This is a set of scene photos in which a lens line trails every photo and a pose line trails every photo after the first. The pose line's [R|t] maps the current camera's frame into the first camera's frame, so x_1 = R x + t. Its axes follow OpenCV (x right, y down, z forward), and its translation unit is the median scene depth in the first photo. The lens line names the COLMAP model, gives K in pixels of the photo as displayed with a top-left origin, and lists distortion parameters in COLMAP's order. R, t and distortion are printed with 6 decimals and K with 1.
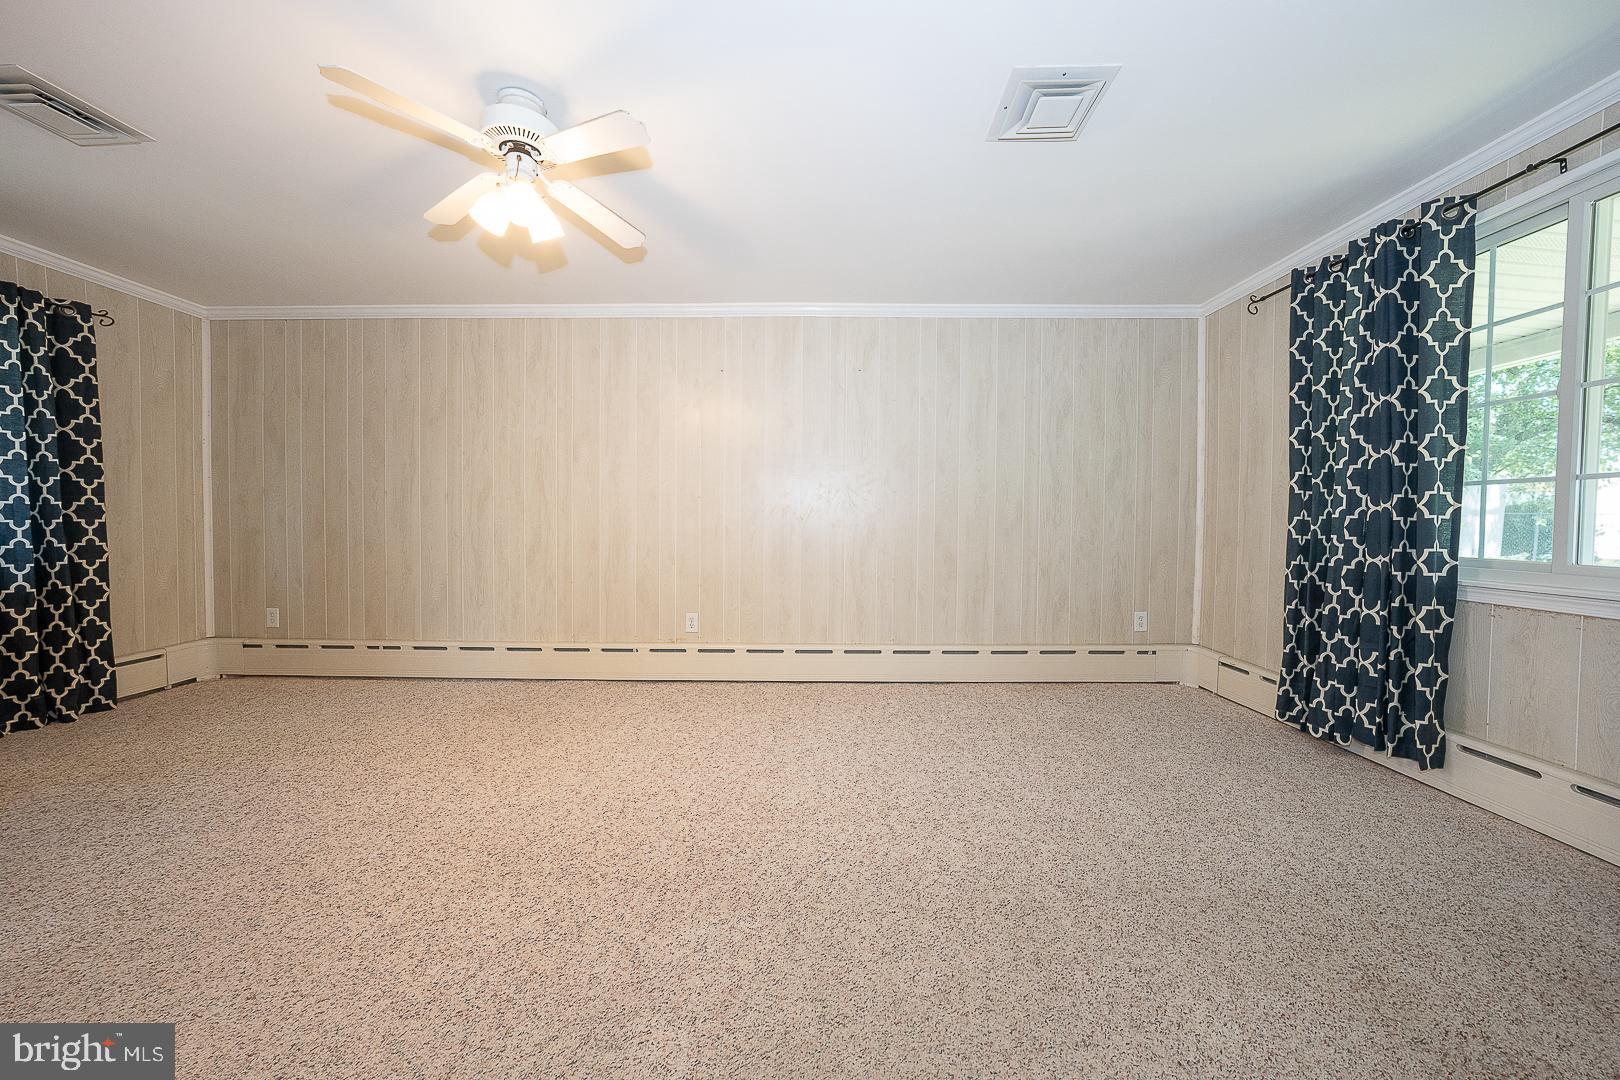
lens RADIAL K [[557.0, 0, 811.2], [0, 557.0, 534.0], [0, 0, 1]] dist [-0.028396, 0.005885]
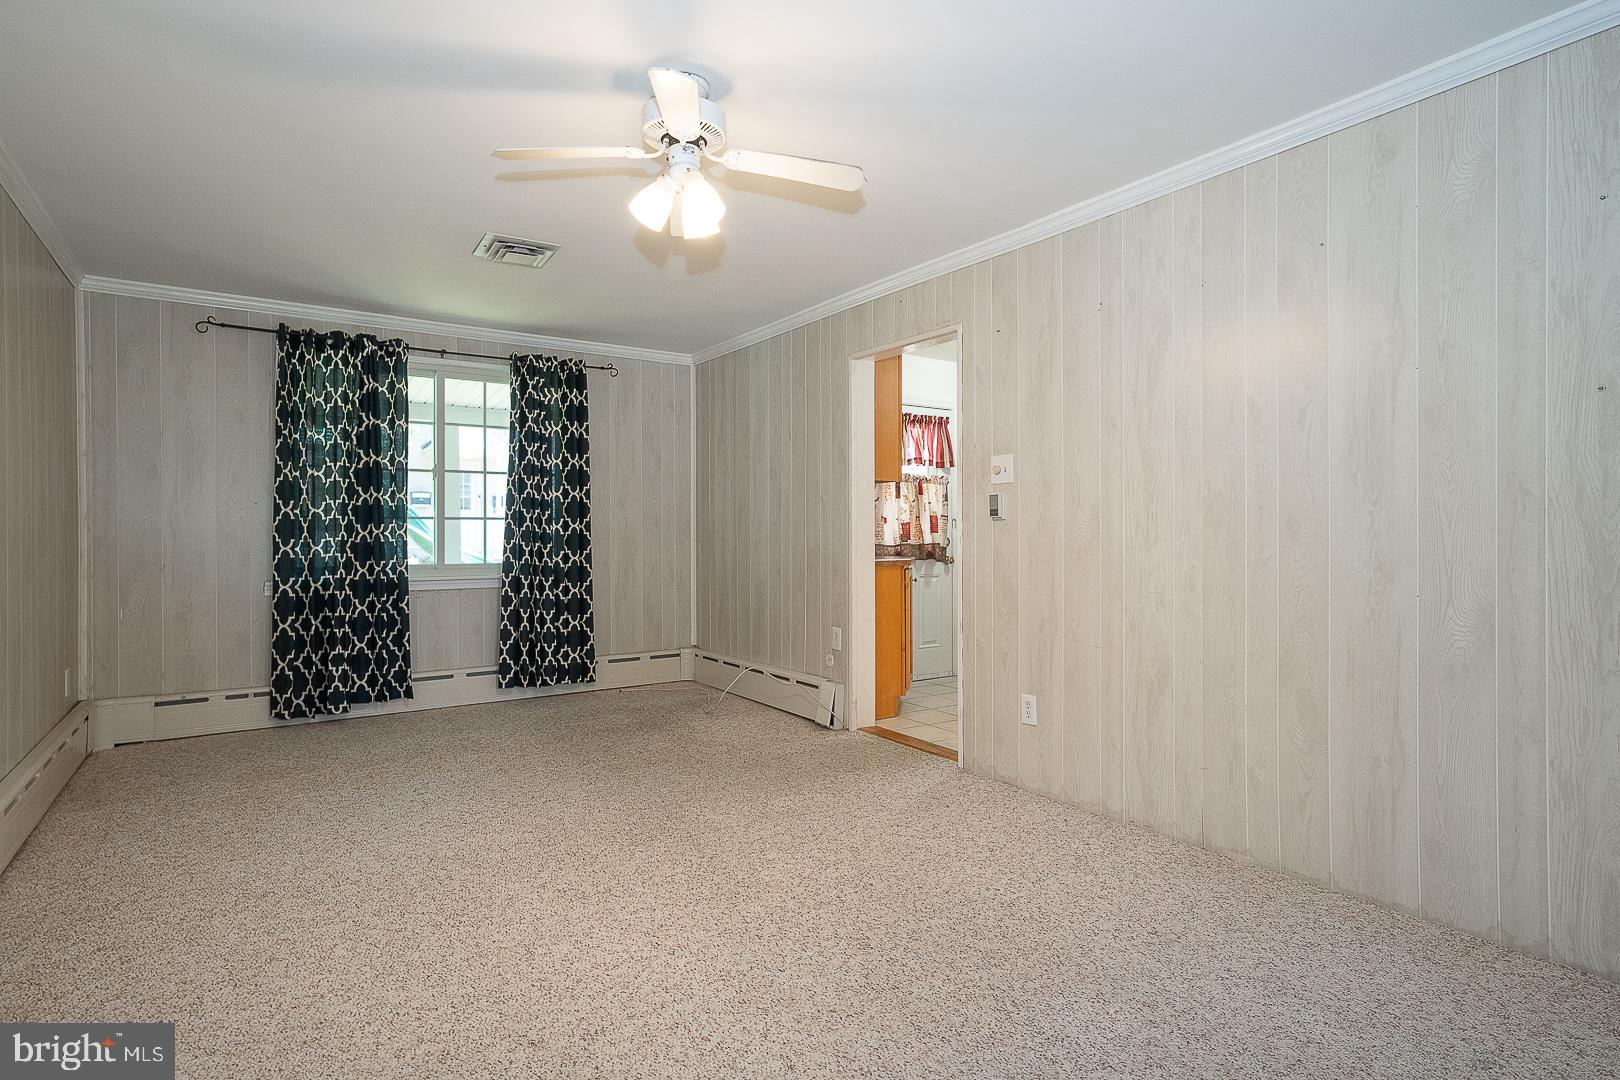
lens RADIAL K [[836.5, 0, 813.0], [0, 836.5, 536.8], [0, 0, 1]] dist [0.002584, 0.000463]
pose [[-0.572233, -0.006976, 0.820062, -1.216547], [0.021345, 0.999498, 0.023396, -0.056934], [-0.819814, 0.030892, -0.571797, 1.117723]]
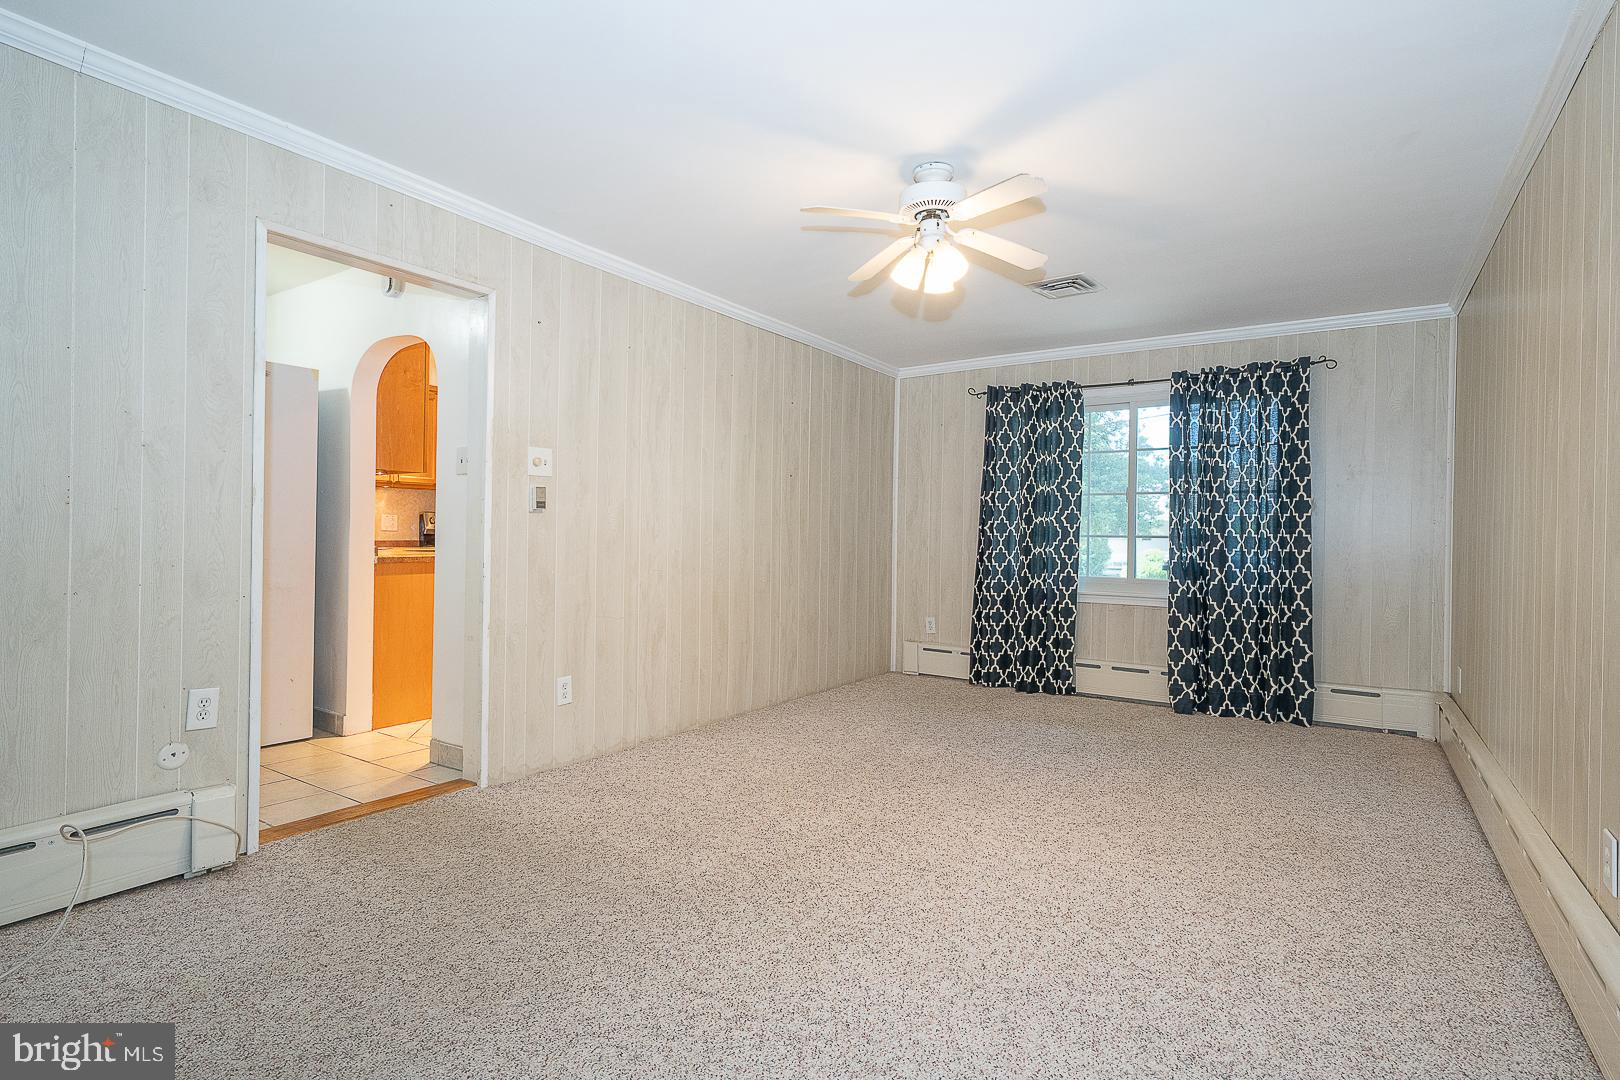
lens RADIAL K [[799.9, 0, 813.6], [0, 799.9, 533.7], [0, 0, 1]] dist [0.004700, 0.000689]
pose [[-0.546696, -0.013067, -0.837229, 0.656916], [-0.039354, 0.999174, 0.010103, -0.041541], [0.836406, 0.038472, -0.546759, 1.177742]]
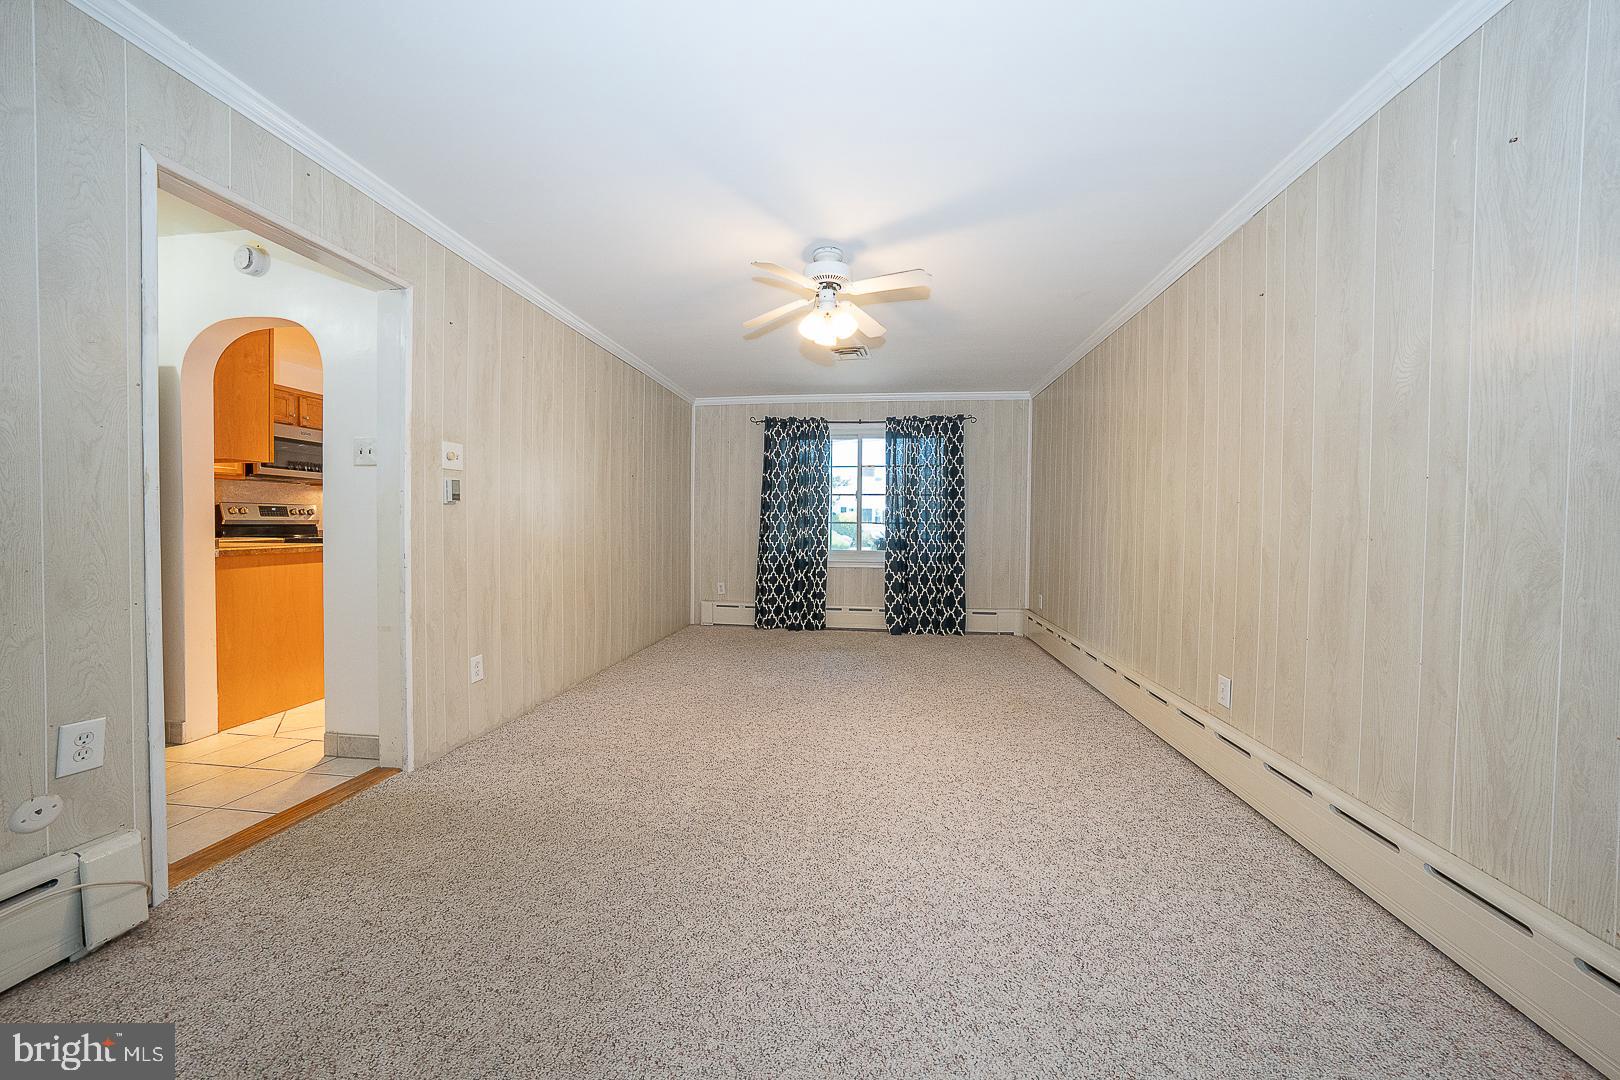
lens RADIAL K [[557.0, 0, 812.6], [0, 557.0, 534.7], [0, 0, 1]] dist [-0.028396, 0.005885]
pose [[-0.113774, 0.013997, -0.993408, 0.682061], [-0.035959, 0.999188, 0.018197, -0.032194], [0.992856, 0.037792, -0.113179, 0.795764]]
